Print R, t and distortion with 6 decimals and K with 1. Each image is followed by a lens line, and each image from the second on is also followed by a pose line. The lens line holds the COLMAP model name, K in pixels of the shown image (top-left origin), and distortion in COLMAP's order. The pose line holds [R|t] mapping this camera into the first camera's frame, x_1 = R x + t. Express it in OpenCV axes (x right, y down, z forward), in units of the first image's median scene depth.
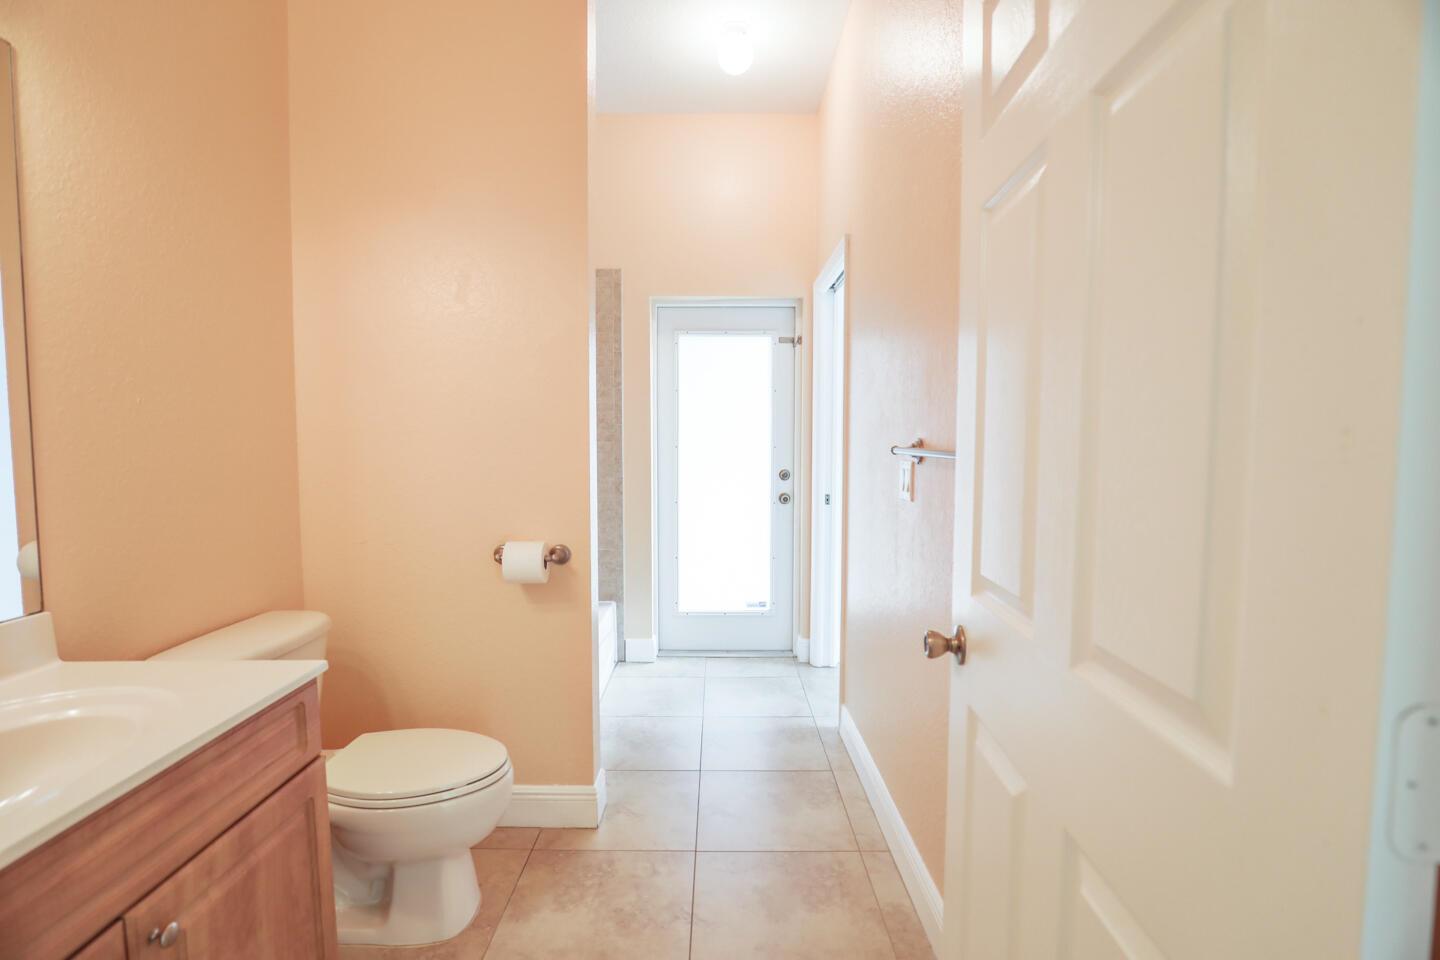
lens RADIAL K [[659.7, 0, 720.0], [0, 659.7, 480.0], [0, 0, 1]] dist [-0.040736, 0.009021]
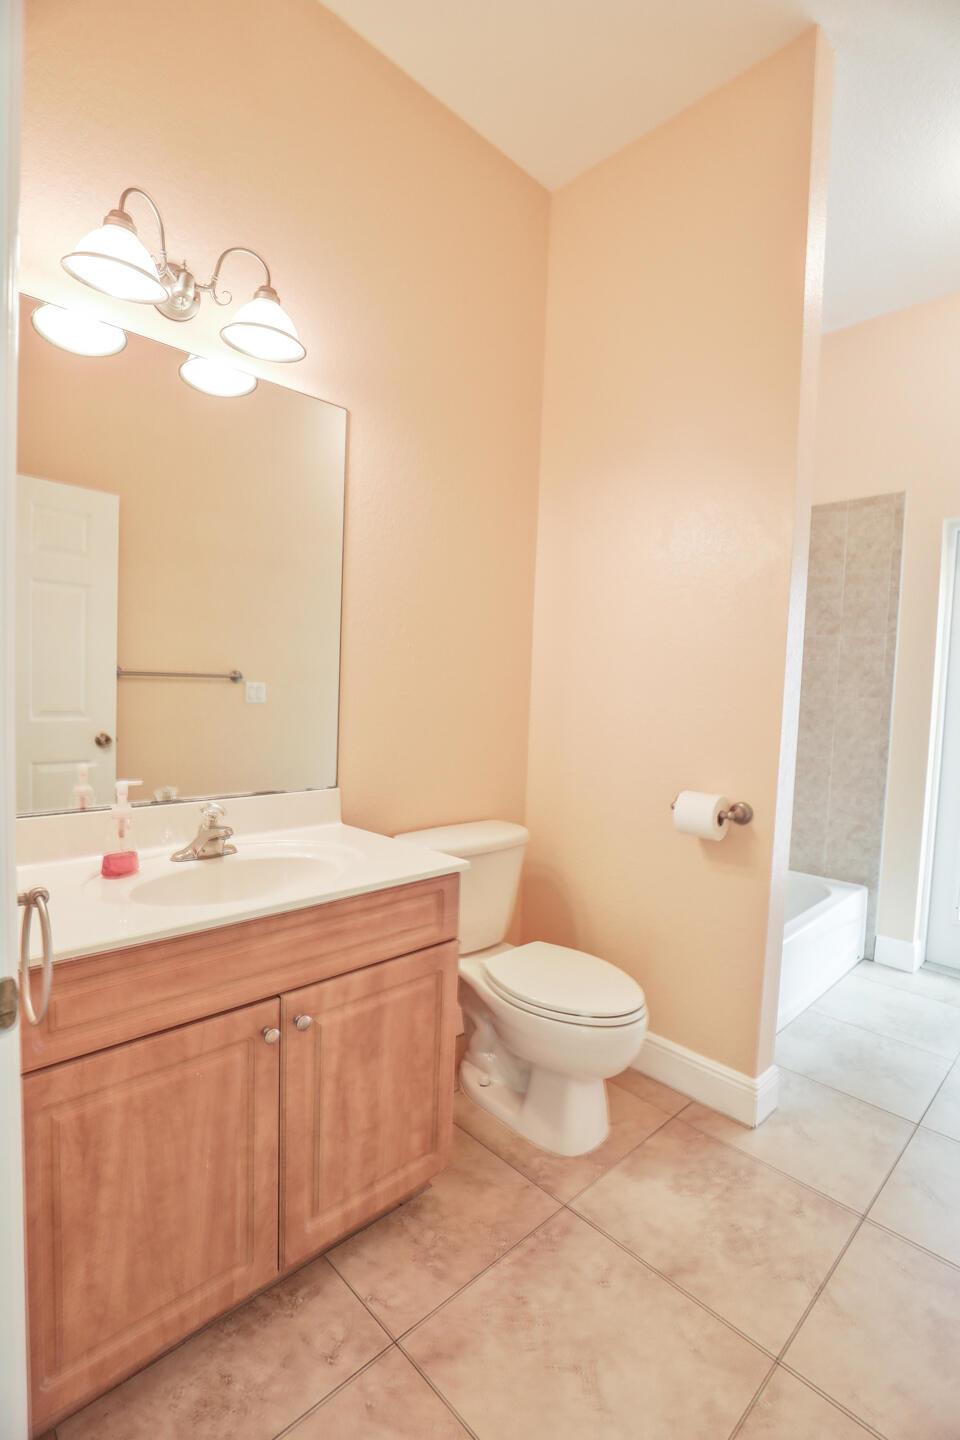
lens RADIAL K [[659.7, 0, 480.0], [0, 659.7, 720.0], [0, 0, 1]] dist [-0.040736, 0.009021]
pose [[0.690442, 0.063455, -0.720599, 0.179452], [-0.080993, 0.996663, 0.010162, 0.005988], [0.718840, 0.051348, 0.693277, 0.121056]]
